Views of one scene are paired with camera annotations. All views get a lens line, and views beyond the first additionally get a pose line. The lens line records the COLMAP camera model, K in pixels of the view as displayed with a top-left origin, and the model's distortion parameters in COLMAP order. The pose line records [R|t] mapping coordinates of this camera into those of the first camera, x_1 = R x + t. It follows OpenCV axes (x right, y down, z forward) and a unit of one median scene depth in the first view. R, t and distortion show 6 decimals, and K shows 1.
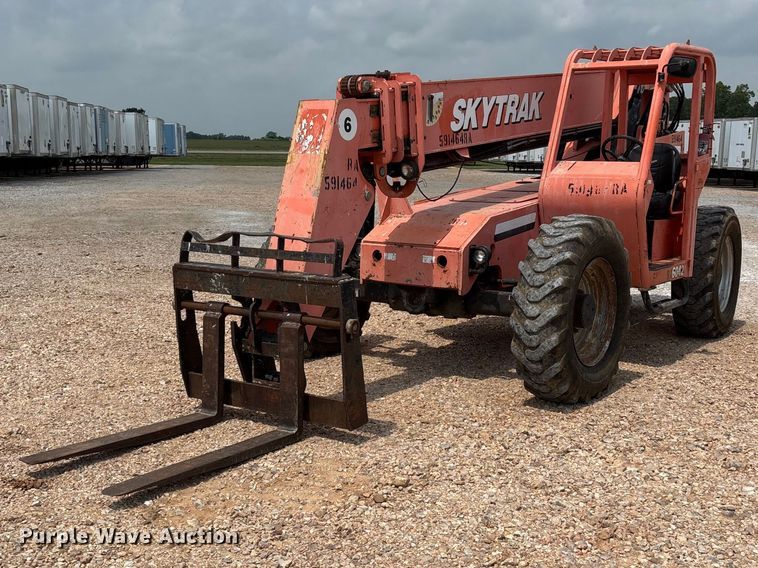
lens RADIAL K [[892.6, 0, 369.6], [0, 892.6, 313.0], [0, 0, 1]] dist [0.075739, 0.000000]
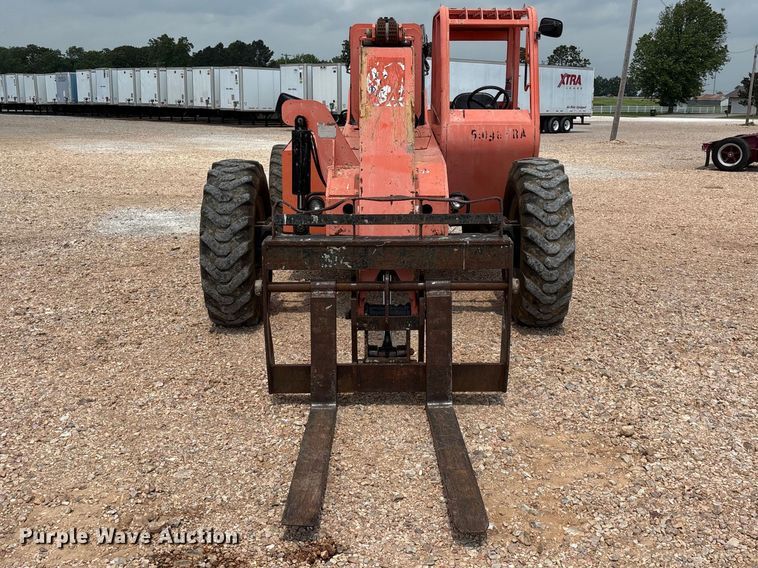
lens RADIAL K [[789.6, 0, 395.3], [0, 789.6, 272.3], [0, 0, 1]] dist [-0.001076, 0.000000]
pose [[0.800940, -0.131791, 0.584060, -0.447673], [0.104912, 0.991274, 0.079809, -0.058587], [-0.589482, -0.002647, 0.807777, 0.274101]]
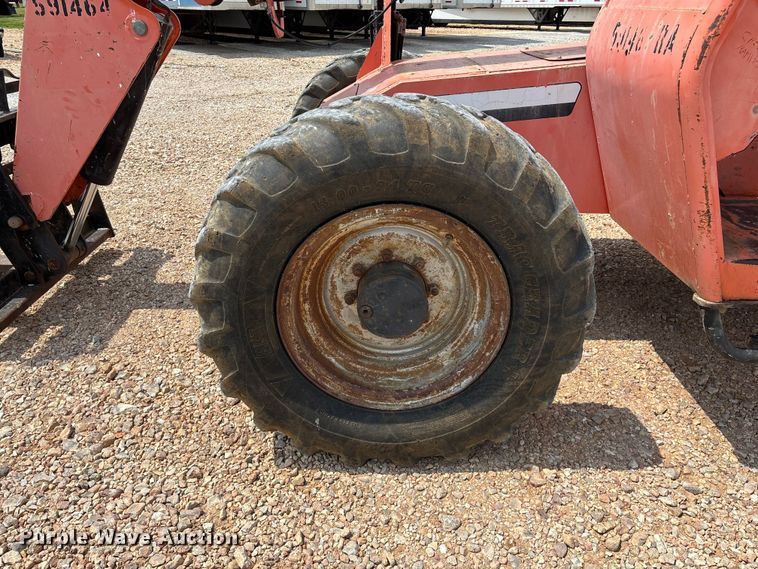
lens RADIAL K [[574.9, 0, 383.7], [0, 574.9, 280.9], [0, 0, 1]] dist [0.059890, -0.062568]
pose [[0.603039, 0.341494, -0.720920, 0.430900], [-0.141357, 0.935179, 0.324743, -0.107773], [0.785087, -0.093925, 0.612222, 0.759433]]
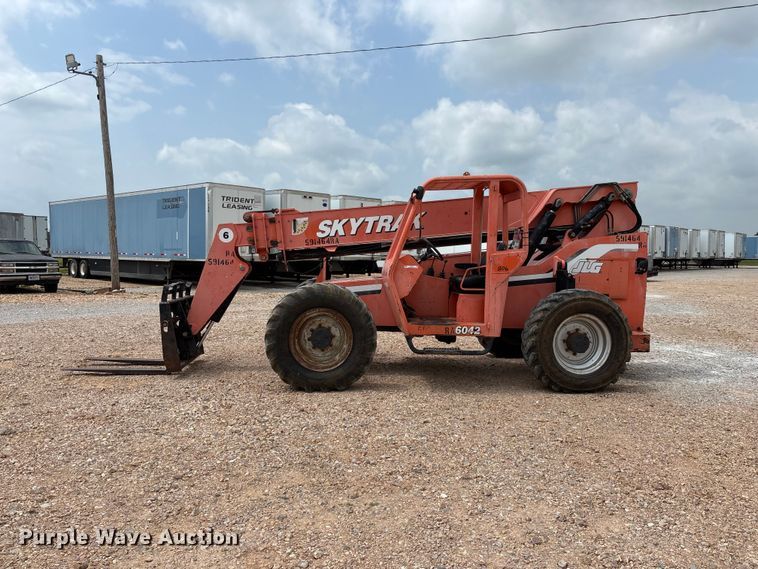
lens RADIAL K [[578.3, 0, 378.0], [0, 578.3, 285.4], [0, 0, 1]] dist [0.052372, -0.051510]
pose [[0.650170, 0.038812, -0.758797, 1.077705], [-0.136334, 0.988445, -0.066258, -0.041970], [0.747457, 0.146529, 0.647949, 0.330051]]
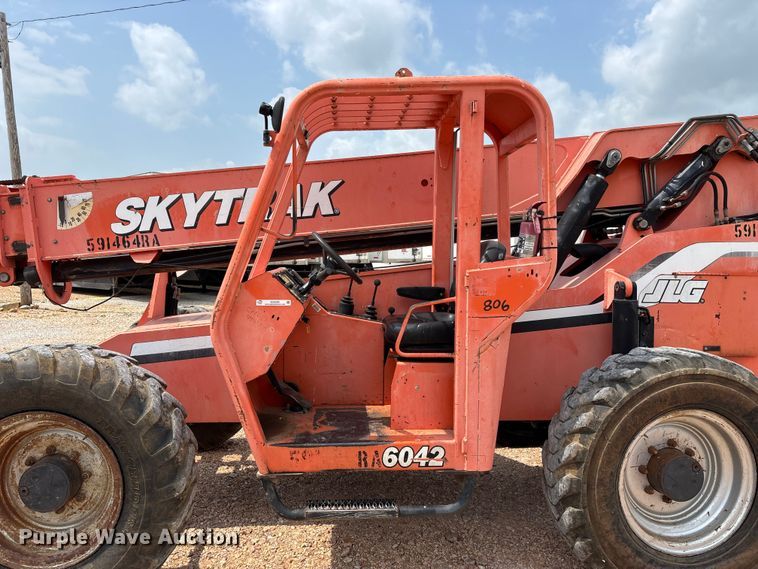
lens RADIAL K [[574.9, 0, 386.2], [0, 574.9, 278.6], [0, 0, 1]] dist [0.059890, -0.062568]
pose [[0.649365, 0.024705, -0.760075, 0.700690], [-0.126544, 0.989048, -0.075965, -0.148623], [0.749874, 0.145512, 0.645380, 0.832064]]
